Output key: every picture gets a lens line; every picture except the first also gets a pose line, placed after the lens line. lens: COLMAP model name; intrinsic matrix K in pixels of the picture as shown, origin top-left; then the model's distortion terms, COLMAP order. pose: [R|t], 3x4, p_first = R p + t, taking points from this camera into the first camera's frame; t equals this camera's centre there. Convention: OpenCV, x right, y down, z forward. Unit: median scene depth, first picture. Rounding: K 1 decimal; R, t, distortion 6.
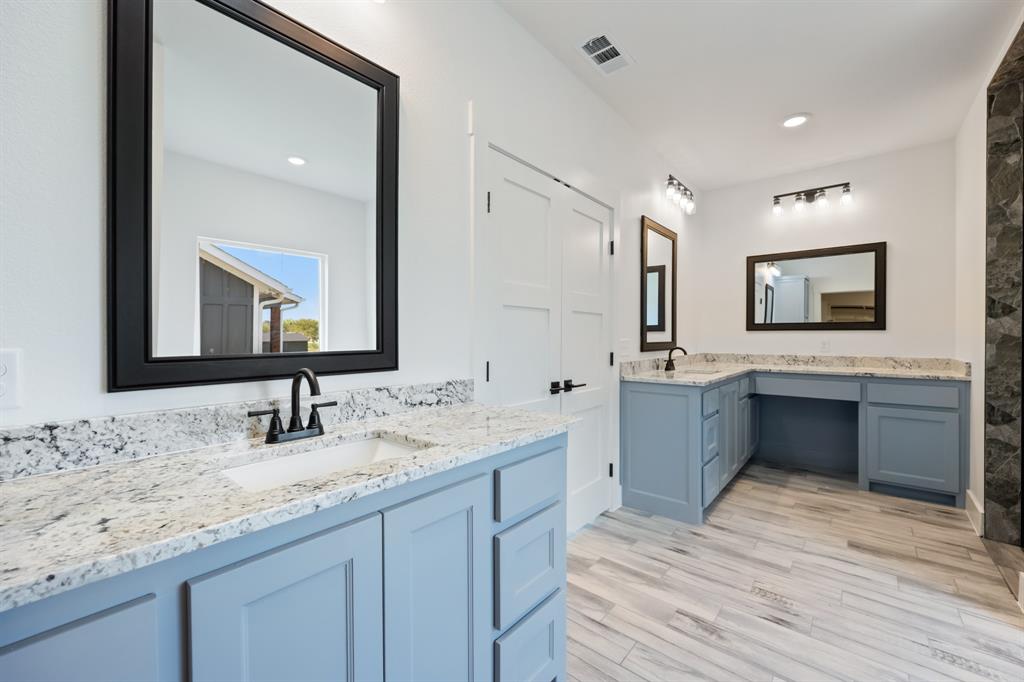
lens RADIAL K [[409.8, 0, 515.9], [0, 409.8, 336.2], [0, 0, 1]] dist [-0.008705, 0.000224]
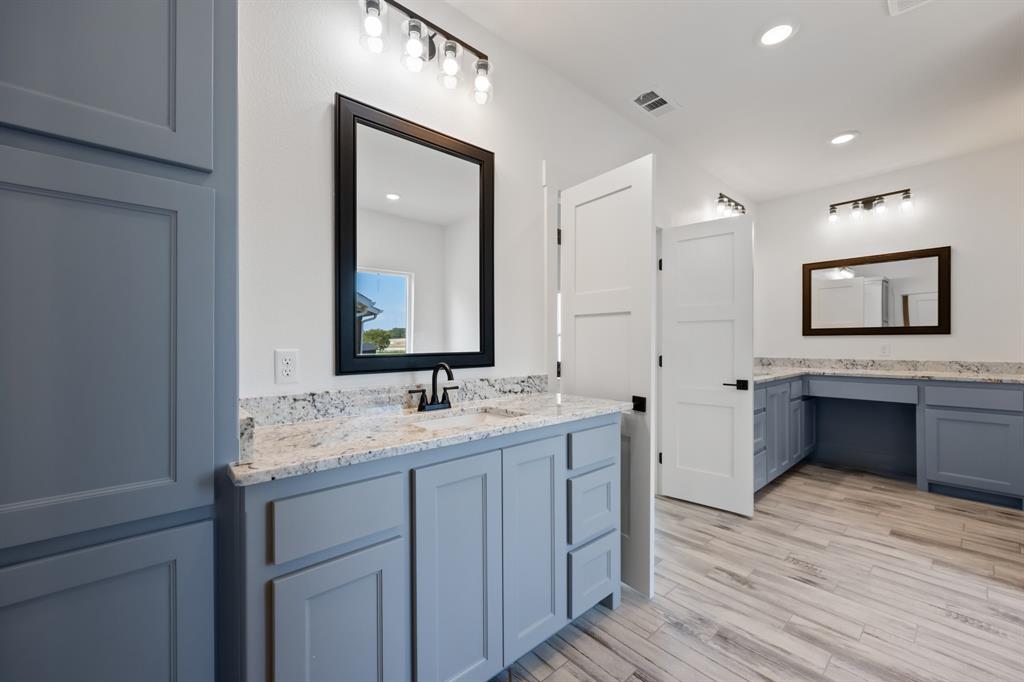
lens RADIAL K [[406.8, 0, 515.9], [0, 406.8, 341.4], [0, 0, 1]] dist [-0.001446, 0.000424]
pose [[0.989720, -0.004489, -0.142949, -0.012888], [0.004029, 0.999986, -0.003505, 0.002637], [0.142962, 0.002893, 0.989724, -0.215065]]
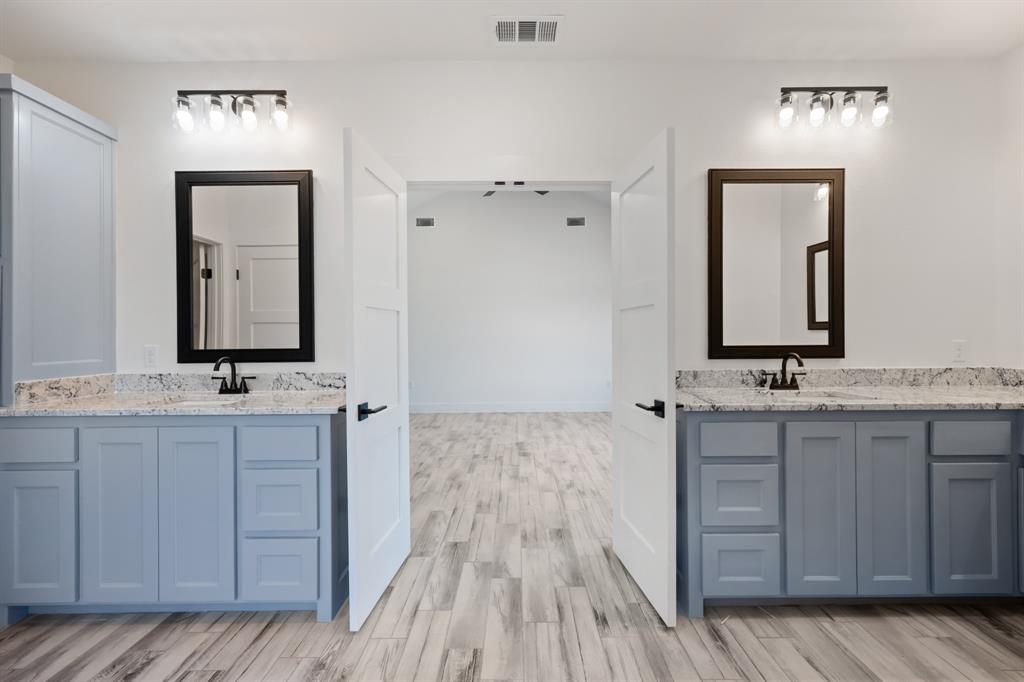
lens RADIAL K [[408.3, 0, 516.1], [0, 408.3, 335.2], [0, 0, 1]] dist [0.001588, 0.000187]
pose [[0.646820, -0.007377, -0.762607, 0.861227], [0.006012, 0.999971, -0.004573, -0.003260], [0.762619, -0.001627, 0.646845, 0.373096]]
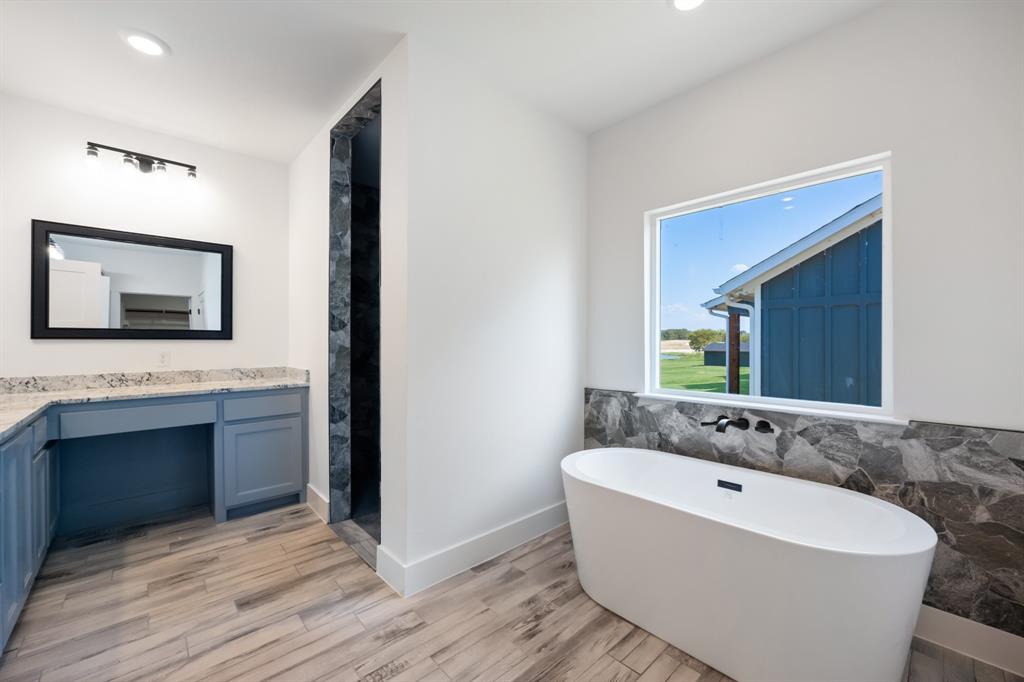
lens RADIAL K [[411.9, 0, 511.9], [0, 411.9, 342.5], [0, 0, 1]] dist [-0.001830, -0.000215]
pose [[0.131671, -0.002717, 0.991290, 0.078170], [0.001352, 0.999996, 0.002562, -0.015539], [-0.991293, 0.001003, 0.131674, 0.349230]]
